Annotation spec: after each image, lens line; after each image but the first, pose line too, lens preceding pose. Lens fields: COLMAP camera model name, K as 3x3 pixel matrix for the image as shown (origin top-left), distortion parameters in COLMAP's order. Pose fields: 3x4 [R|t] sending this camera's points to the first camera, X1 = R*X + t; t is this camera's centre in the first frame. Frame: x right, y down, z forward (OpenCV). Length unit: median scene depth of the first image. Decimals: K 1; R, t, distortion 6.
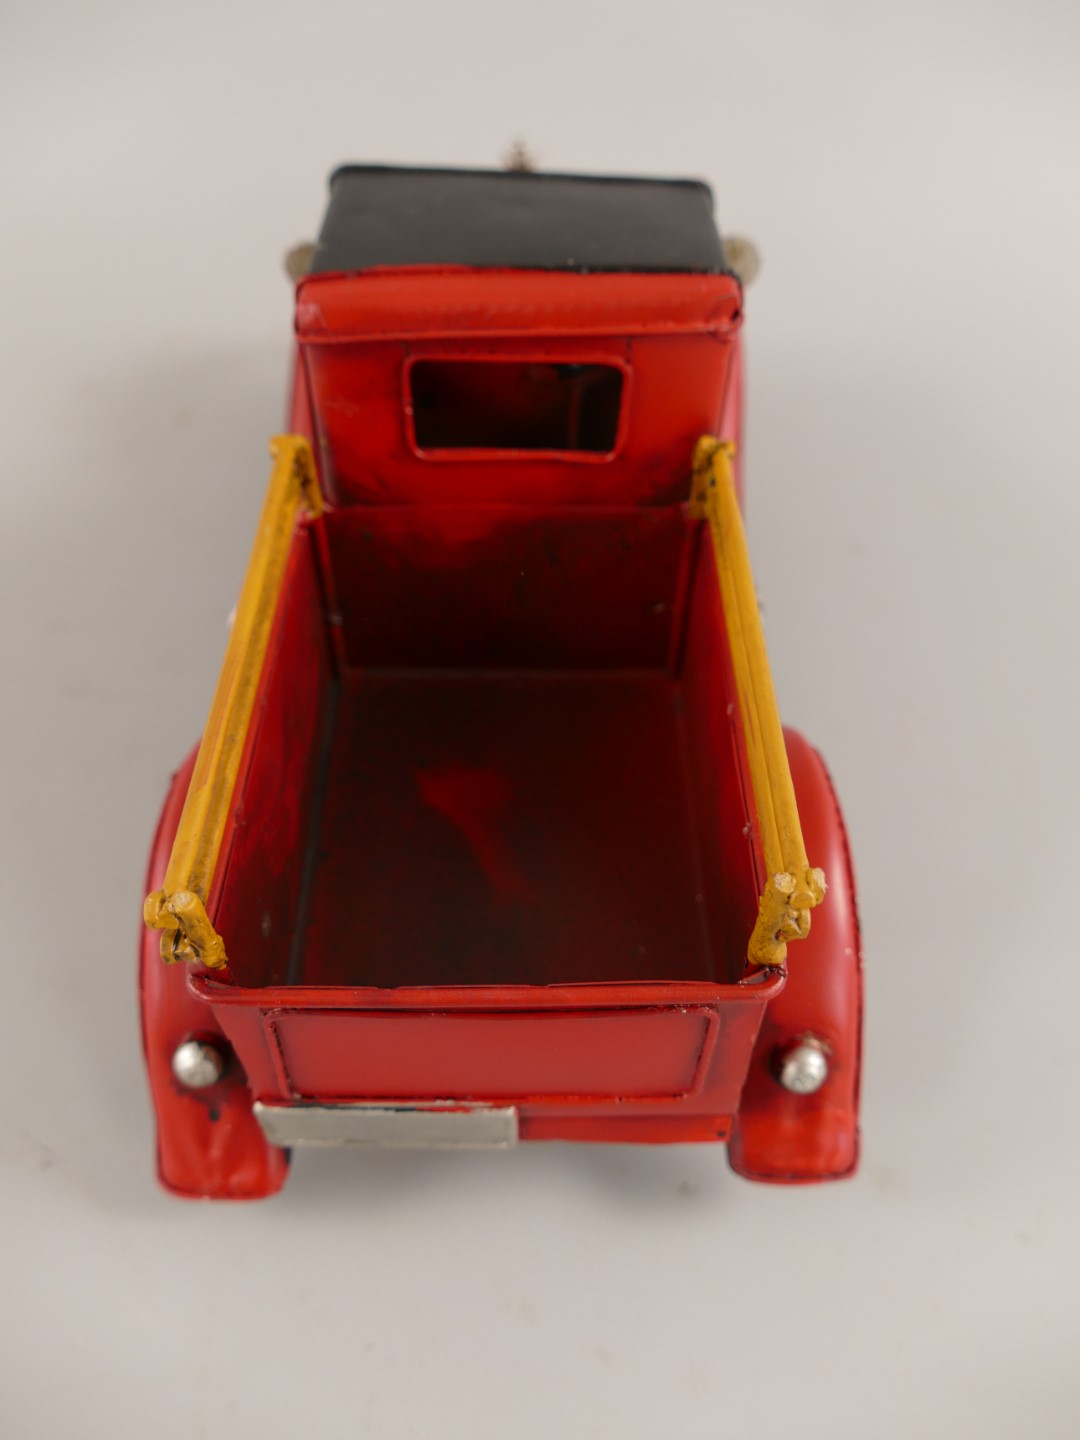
lens RADIAL K [[1252.2, 0, 538.5], [0, 1252.2, 692.8], [0, 0, 1]] dist [-0.010531, -0.005122]
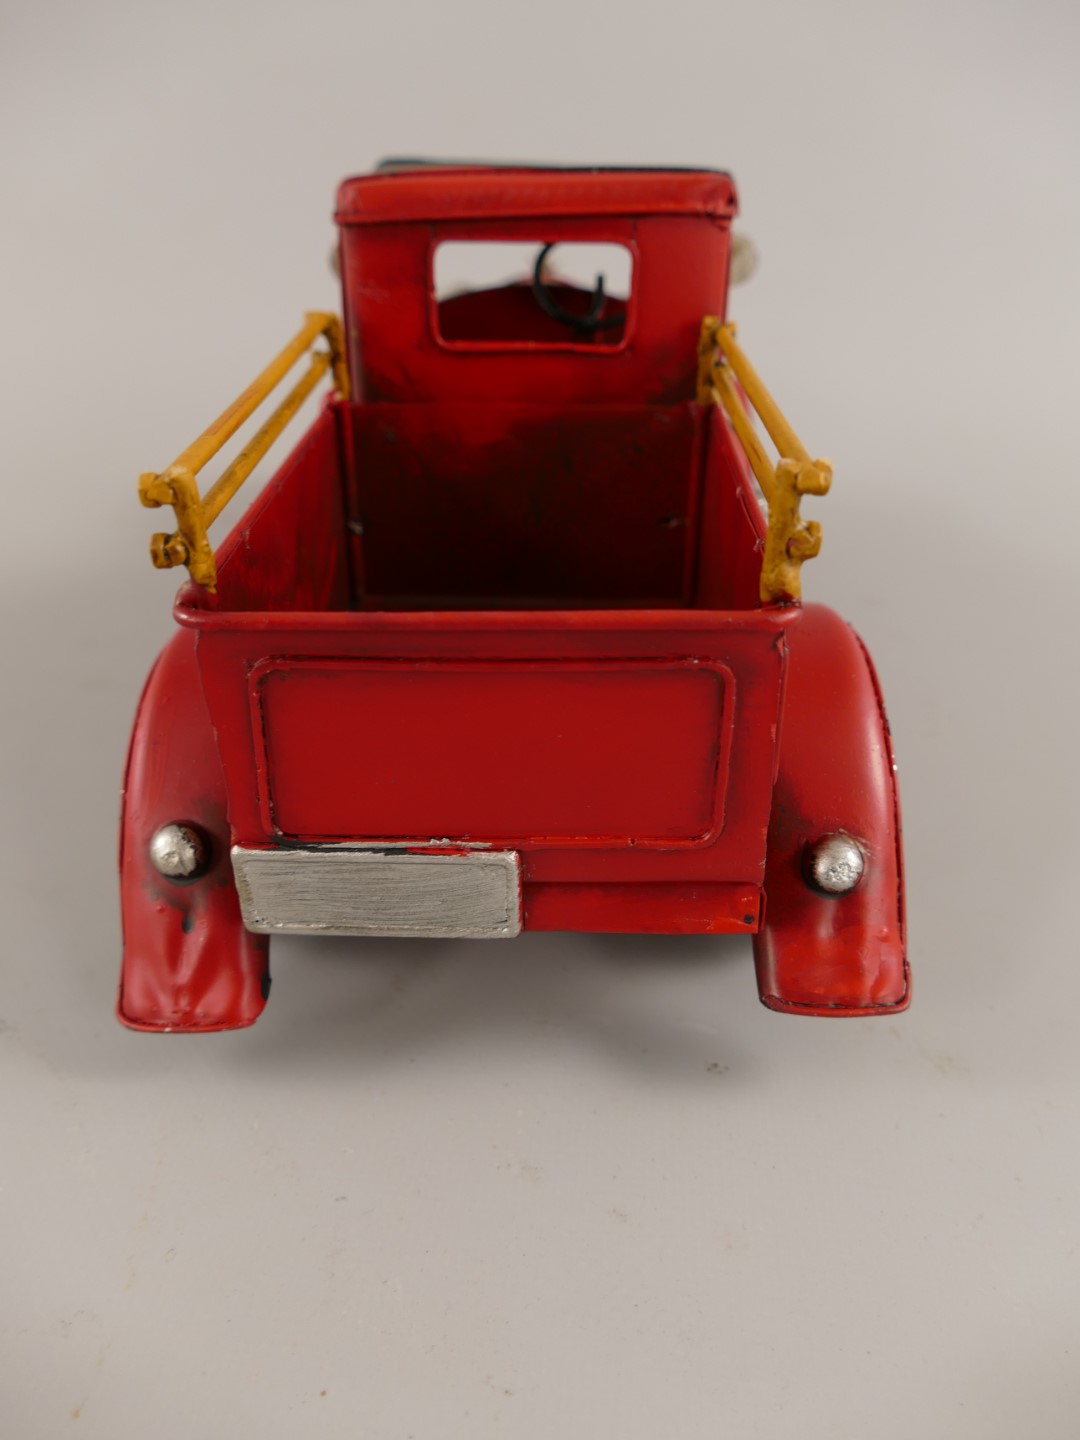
lens RADIAL K [[1252.2, 0, 538.5], [0, 1252.2, 692.8], [0, 0, 1]] dist [-0.010531, -0.005122]
pose [[0.999508, 0.002406, -0.031283, 0.022946], [-0.012715, 0.942575, -0.333752, 0.480459], [0.028683, 0.333986, 0.942142, 0.098340]]
